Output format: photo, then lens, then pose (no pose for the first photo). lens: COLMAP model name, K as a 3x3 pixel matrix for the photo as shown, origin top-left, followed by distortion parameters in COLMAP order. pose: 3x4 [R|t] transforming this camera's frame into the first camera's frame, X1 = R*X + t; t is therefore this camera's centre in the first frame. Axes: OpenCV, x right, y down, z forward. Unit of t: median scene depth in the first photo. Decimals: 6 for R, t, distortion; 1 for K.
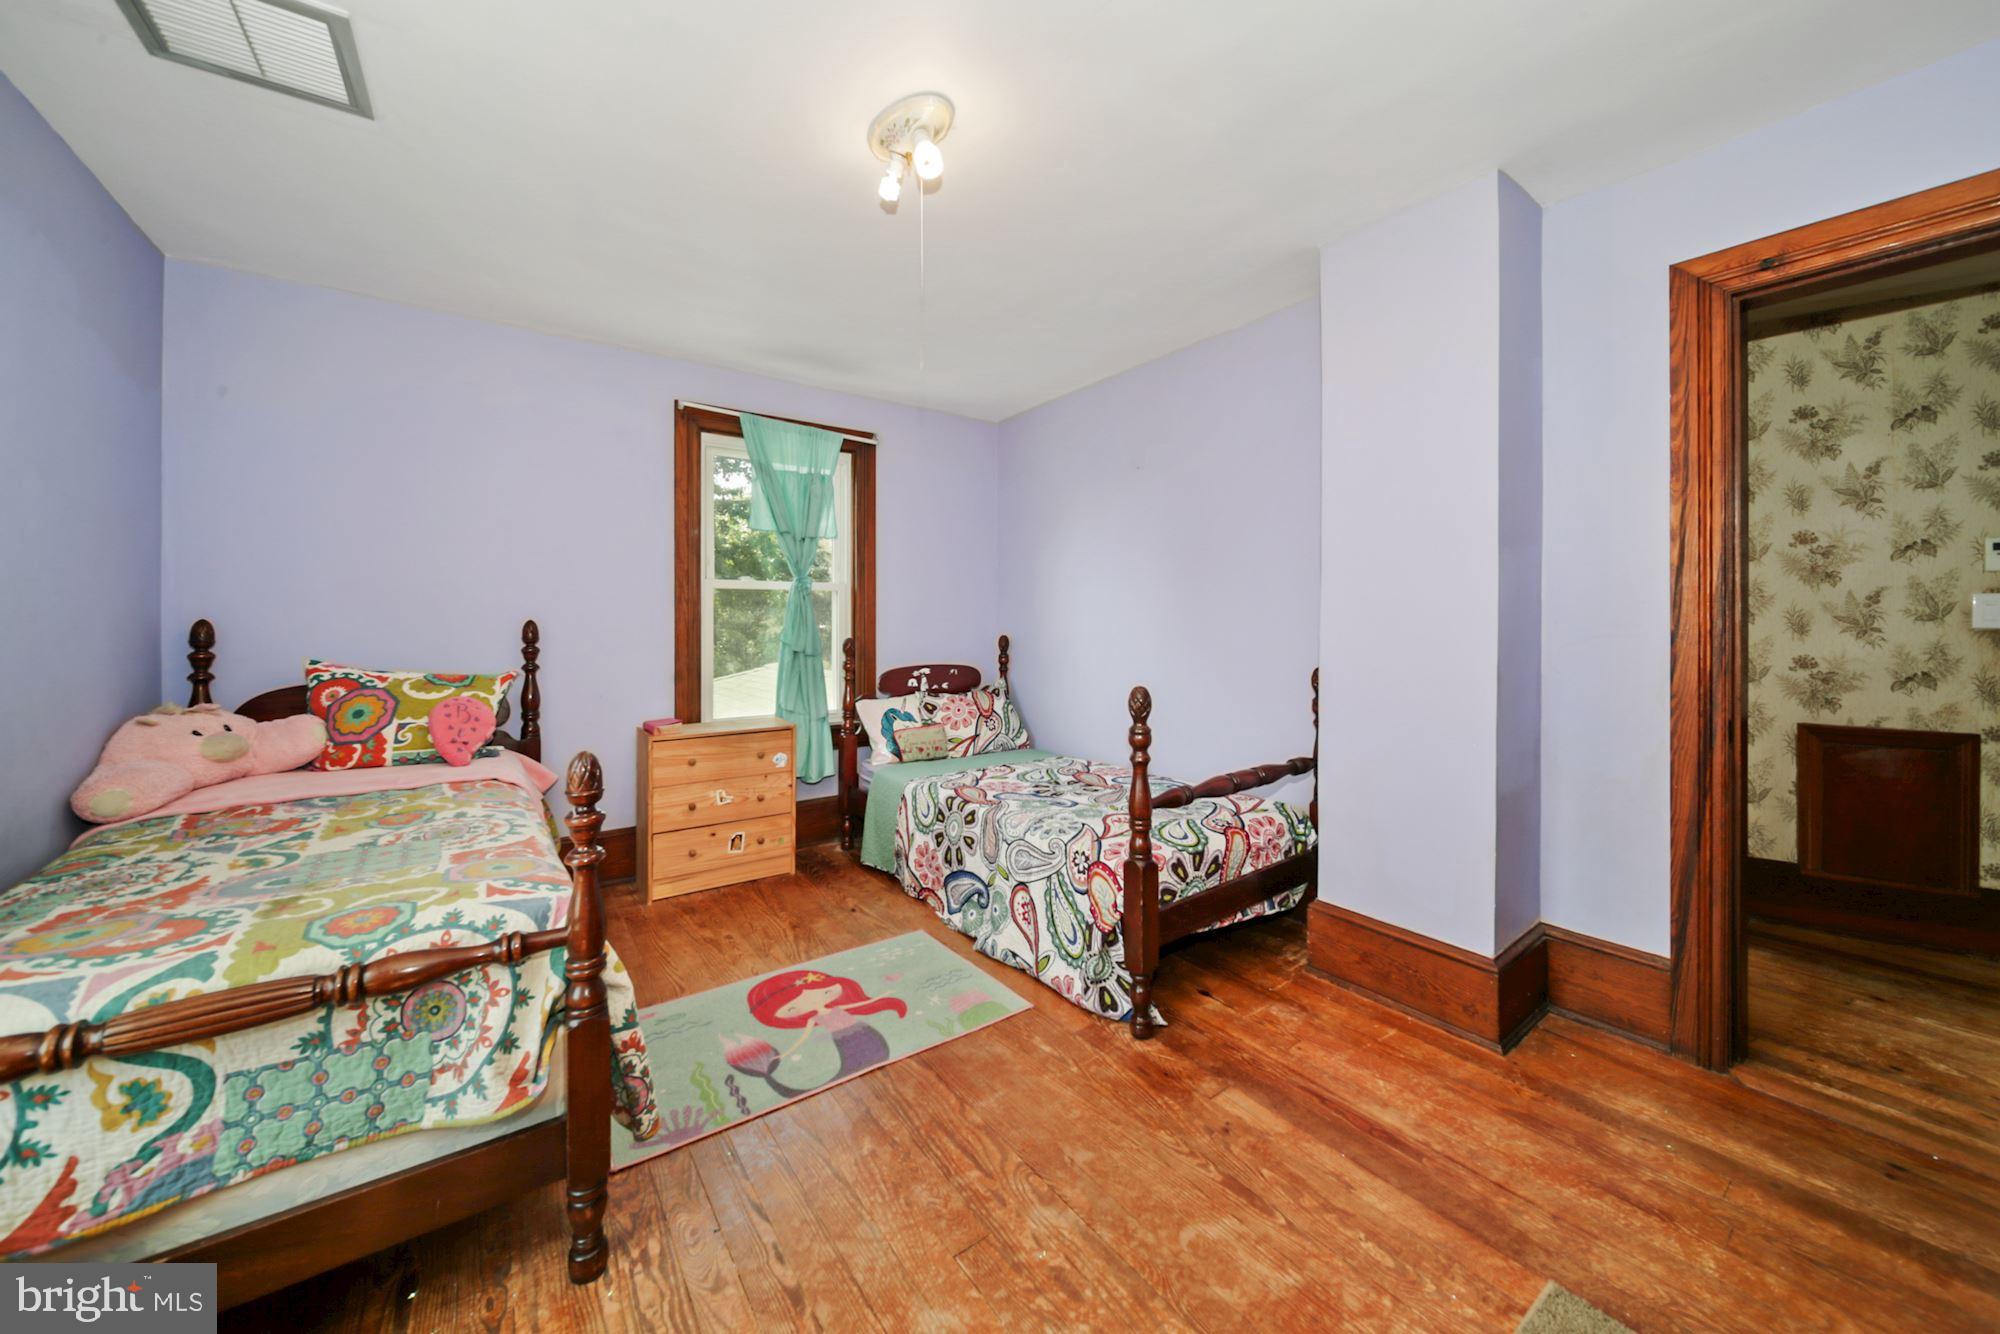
lens RADIAL K [[713.9, 0, 1002.5], [0, 713.9, 626.1], [0, 0, 1]] dist [-0.000332, -0.000200]
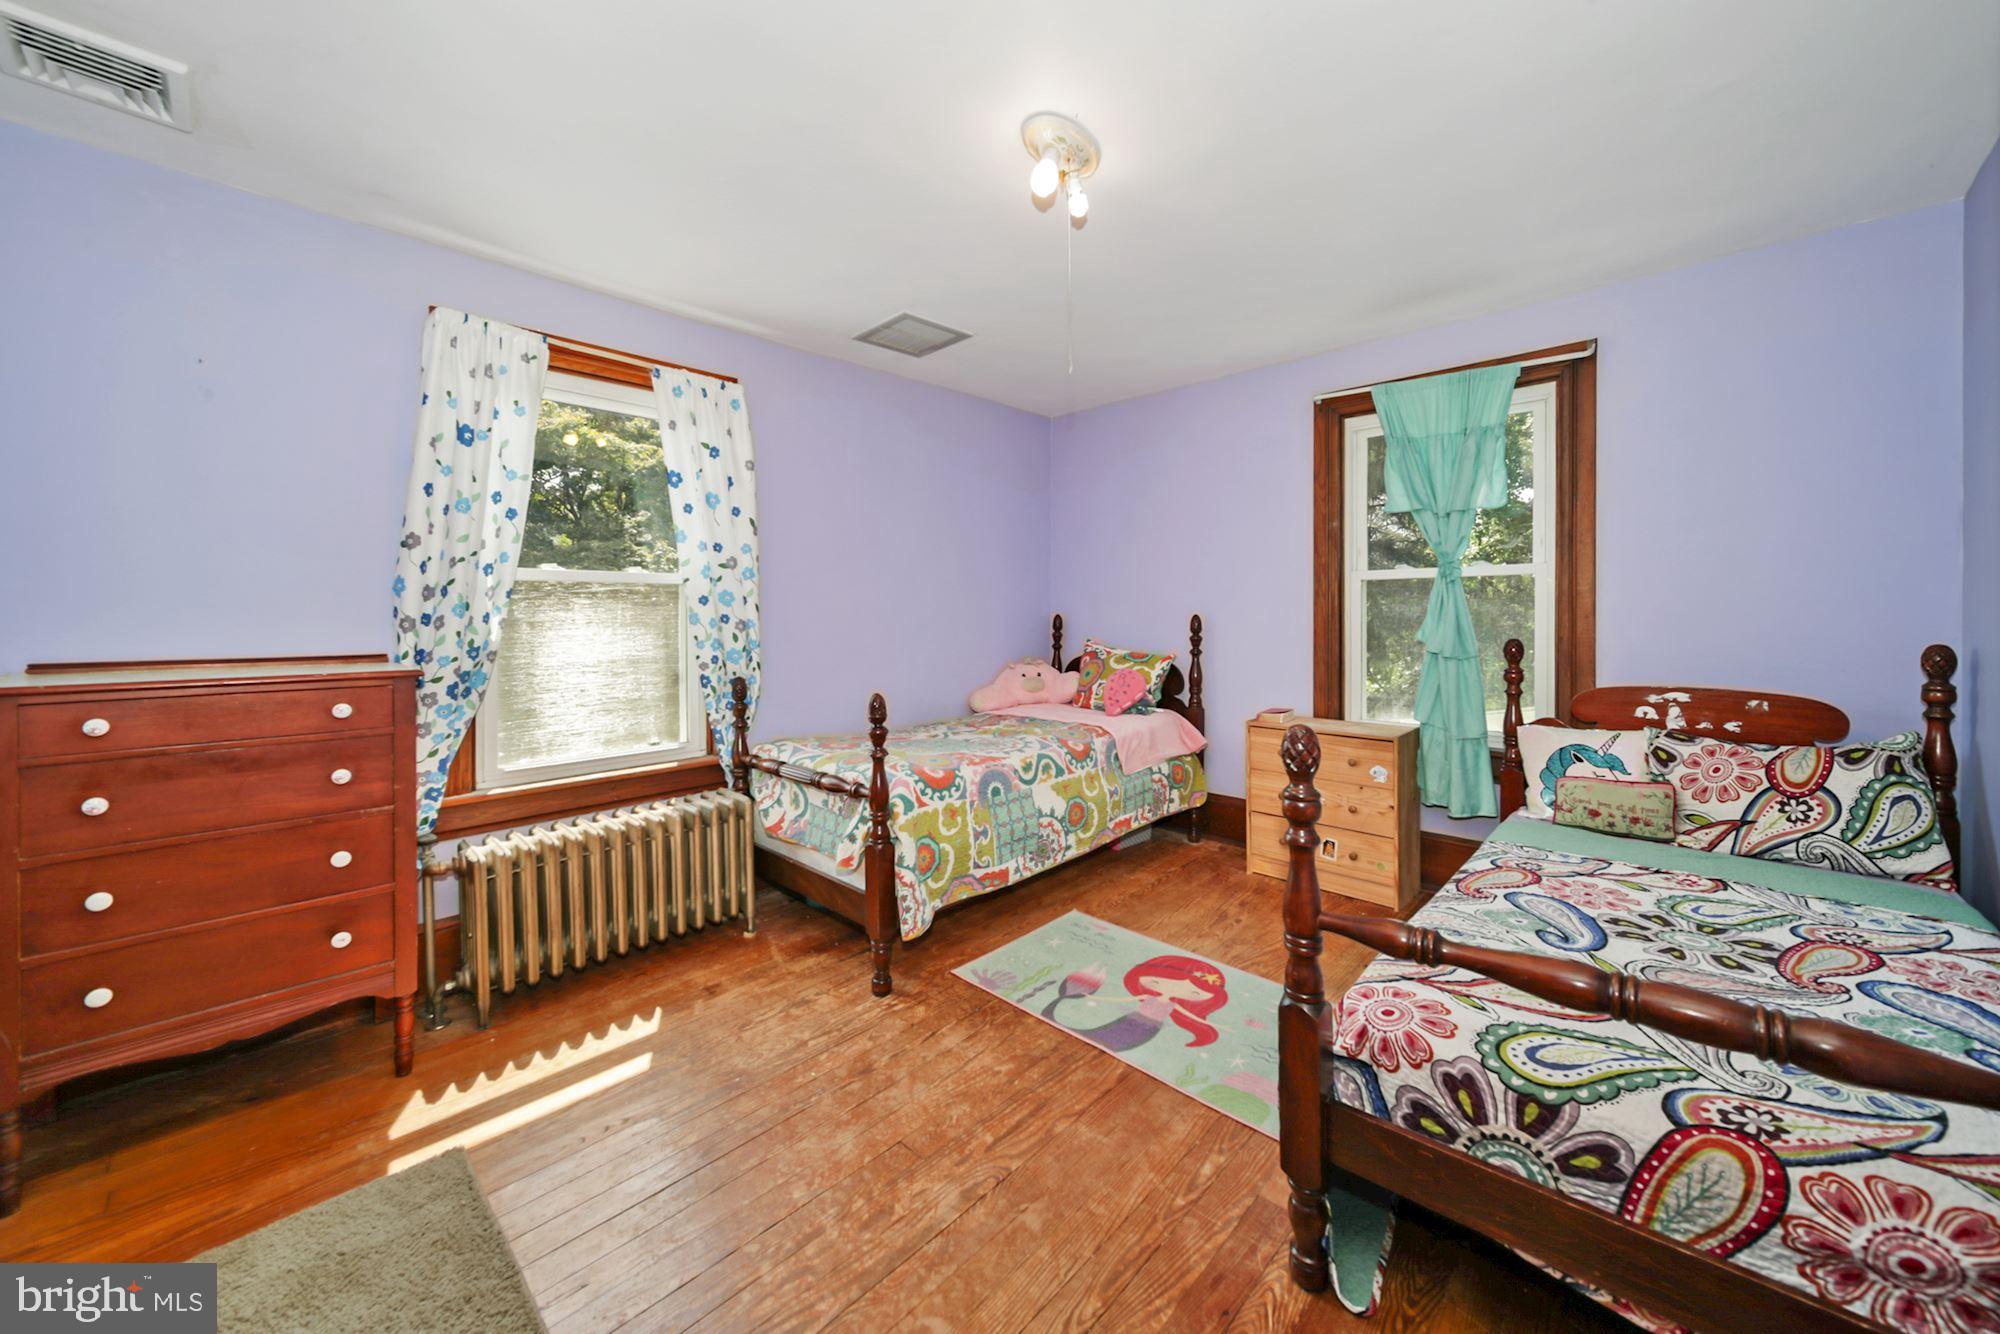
lens RADIAL K [[715.9, 0, 992.8], [0, 715.9, 619.6], [0, 0, 1]] dist [-0.000647, -0.000334]
pose [[0.184069, 0.009484, -0.982868, 0.613341], [-0.002739, 0.999955, 0.009136, -0.011604], [0.982910, 0.001011, 0.184086, 0.492342]]
